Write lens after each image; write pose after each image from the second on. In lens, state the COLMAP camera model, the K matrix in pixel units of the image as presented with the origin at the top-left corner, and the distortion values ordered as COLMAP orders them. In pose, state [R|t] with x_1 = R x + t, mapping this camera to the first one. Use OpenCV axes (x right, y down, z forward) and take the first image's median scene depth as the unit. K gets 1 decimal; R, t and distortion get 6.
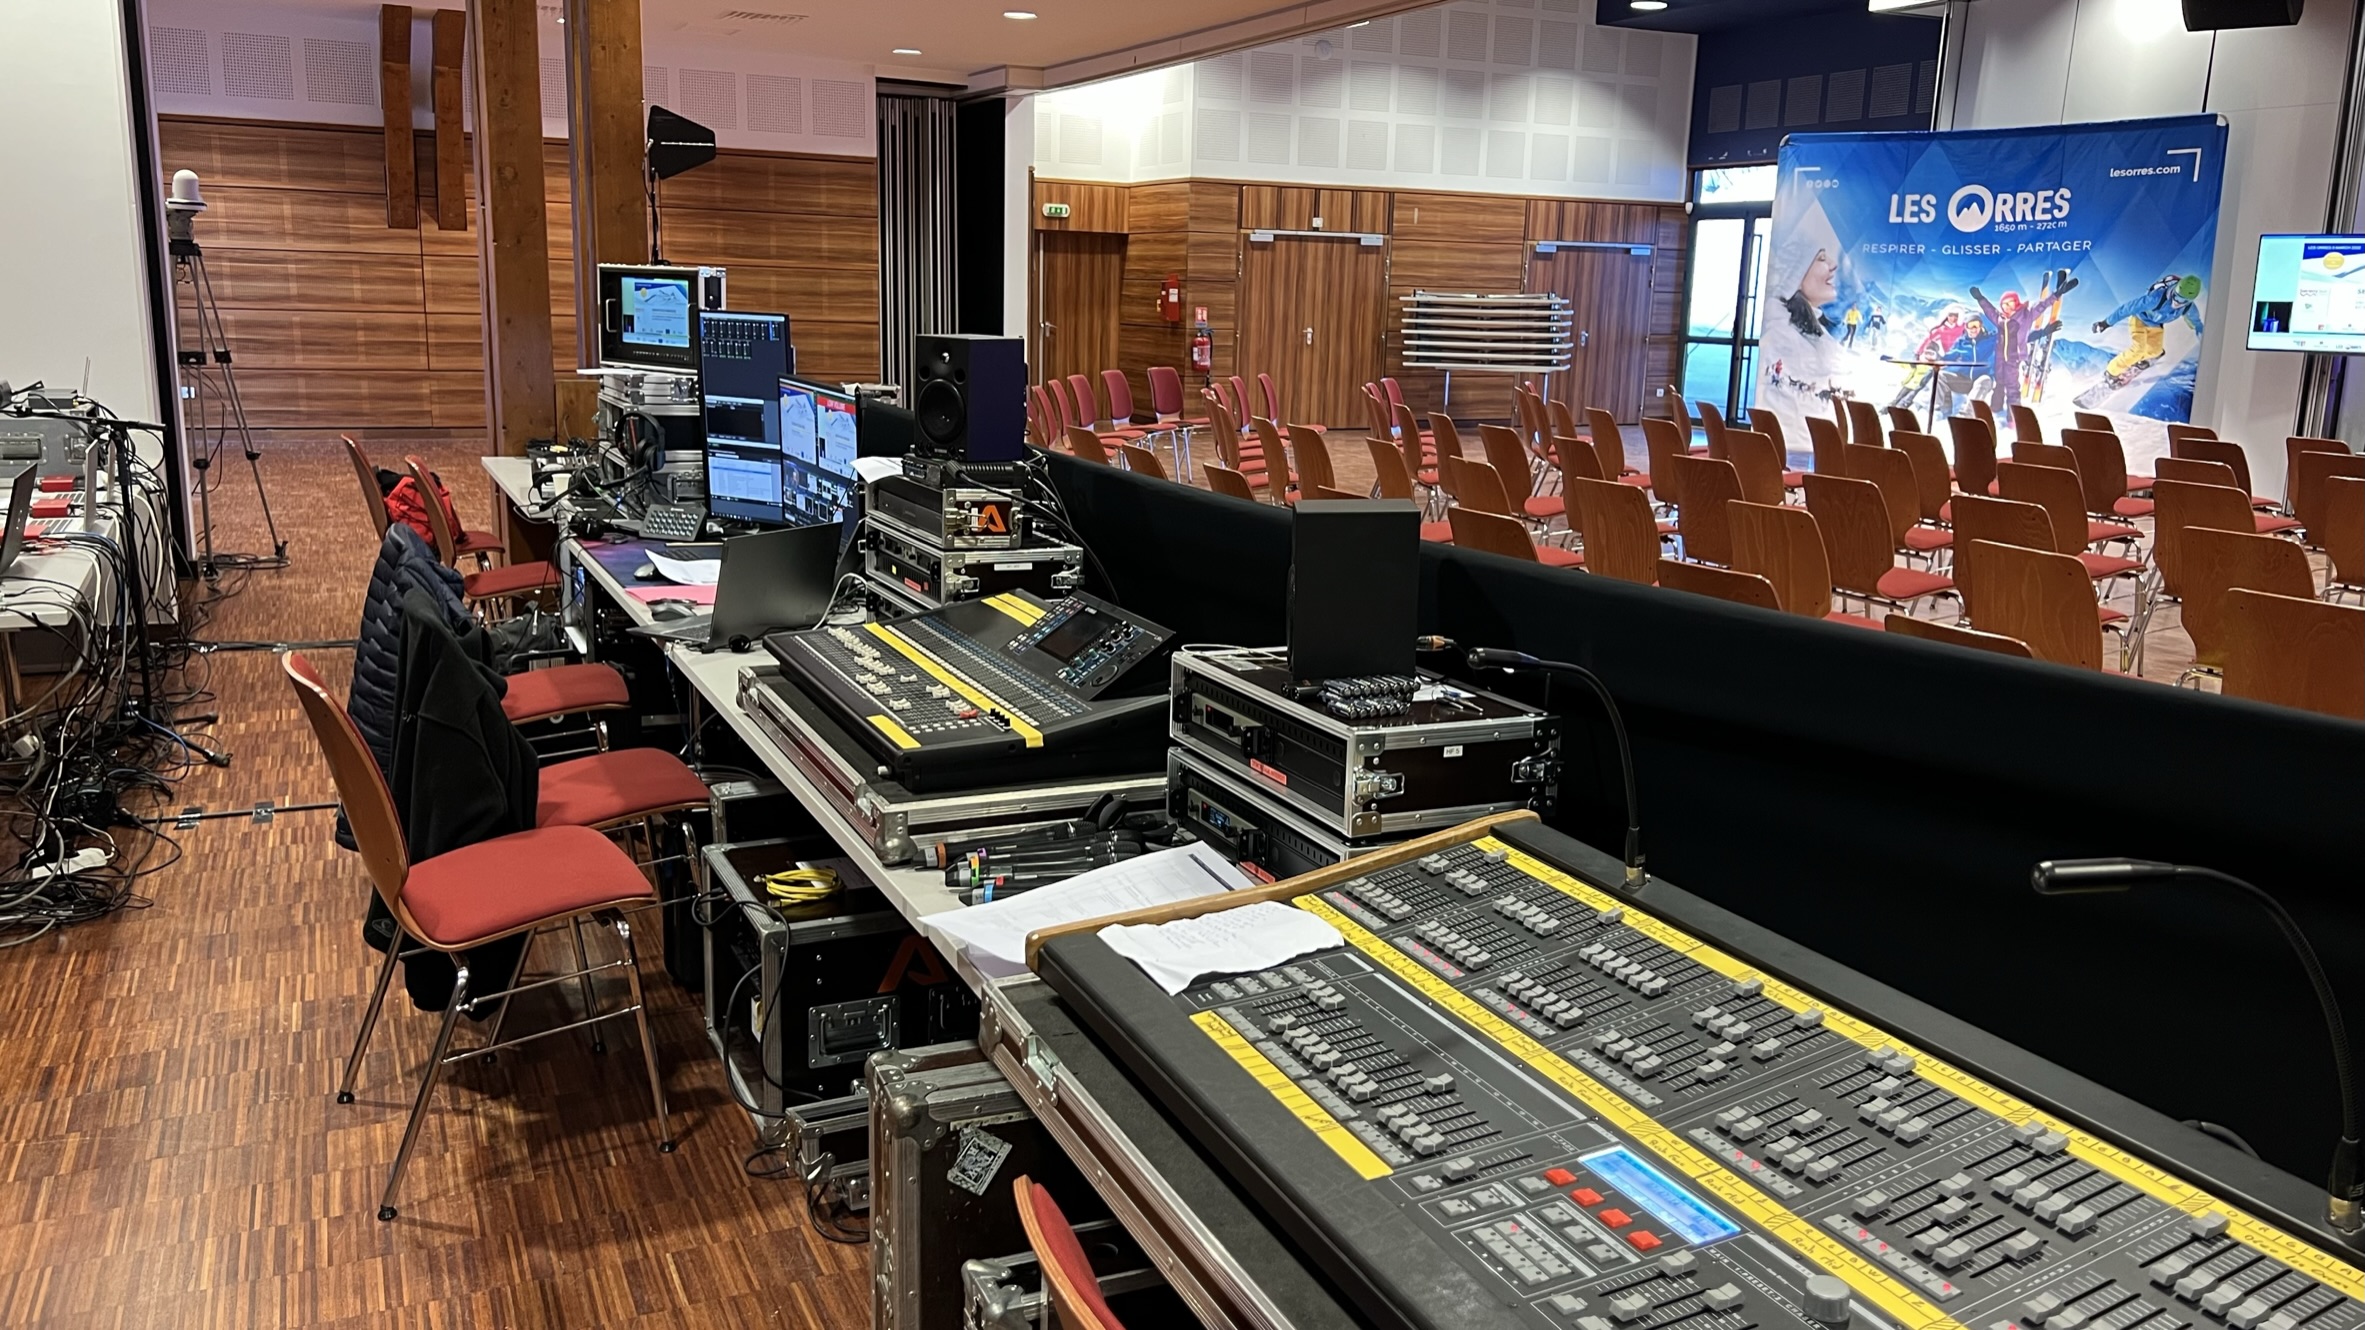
lens RADIAL K [[1785.8, 0, 1182.5], [0, 1785.8, 665.0], [0, 0, 1]] dist [-0.000054, -0.000466]
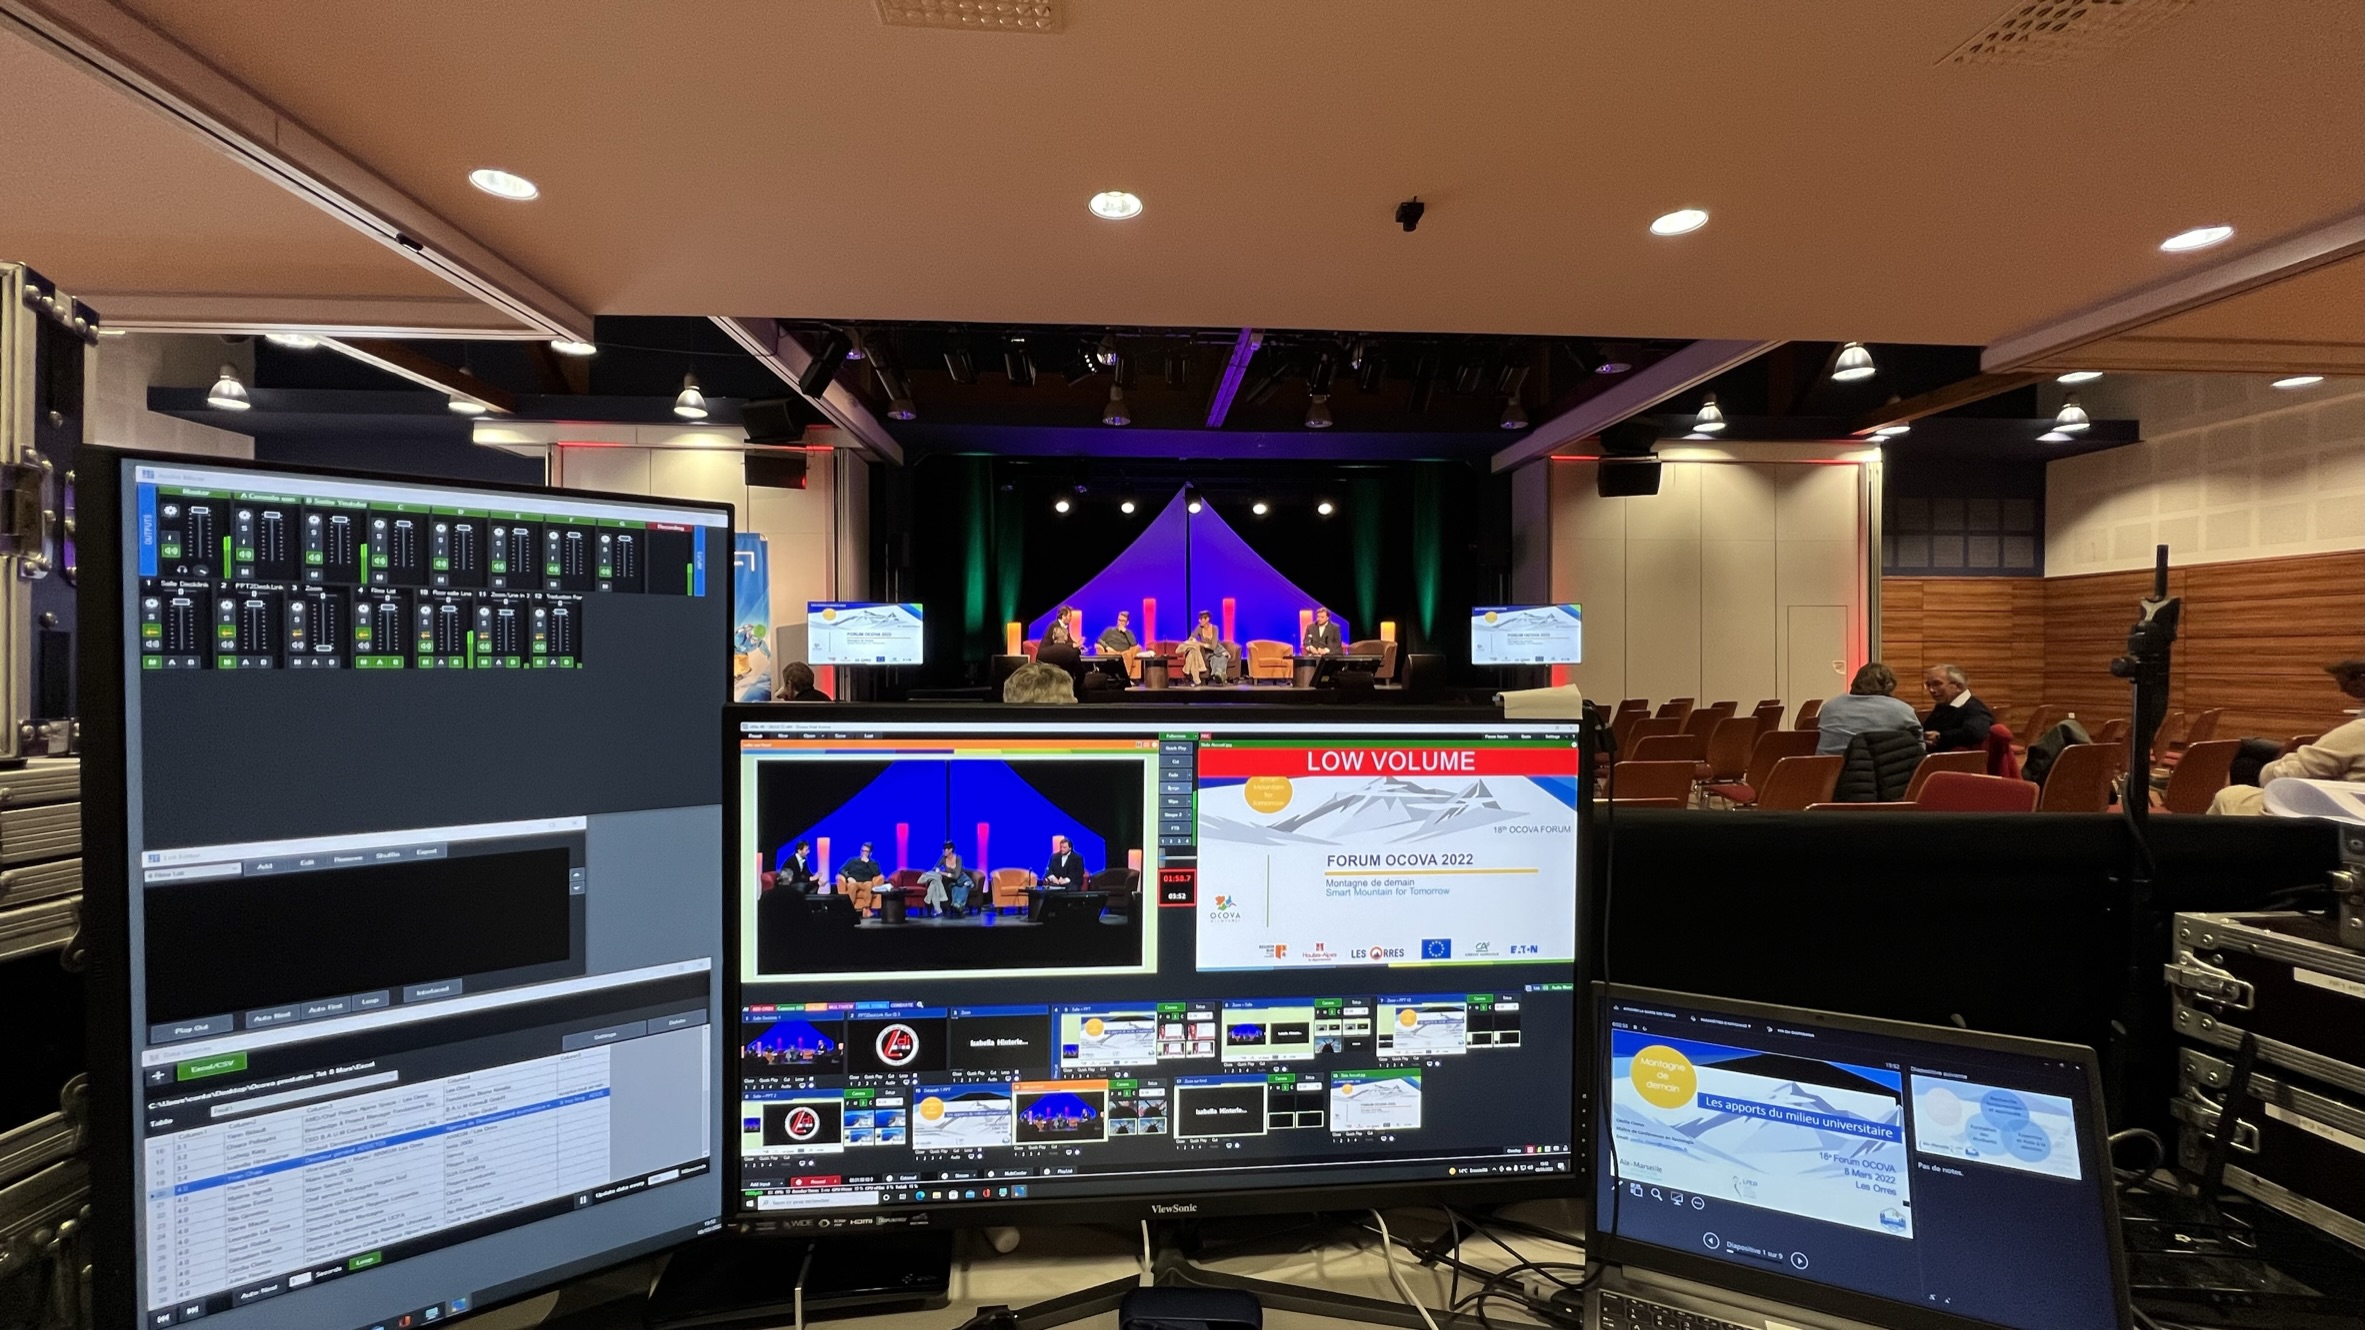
lens RADIAL K [[924.9, 0, 1182.5], [0, 924.9, 665.0], [0, 0, 1]] dist [0.000605, 0.000104]
pose [[0.354326, -0.030510, 0.934624, -0.324953], [0.205880, 0.977489, -0.046142, -0.142484], [-0.912177, 0.208770, 0.352631, 0.837624]]
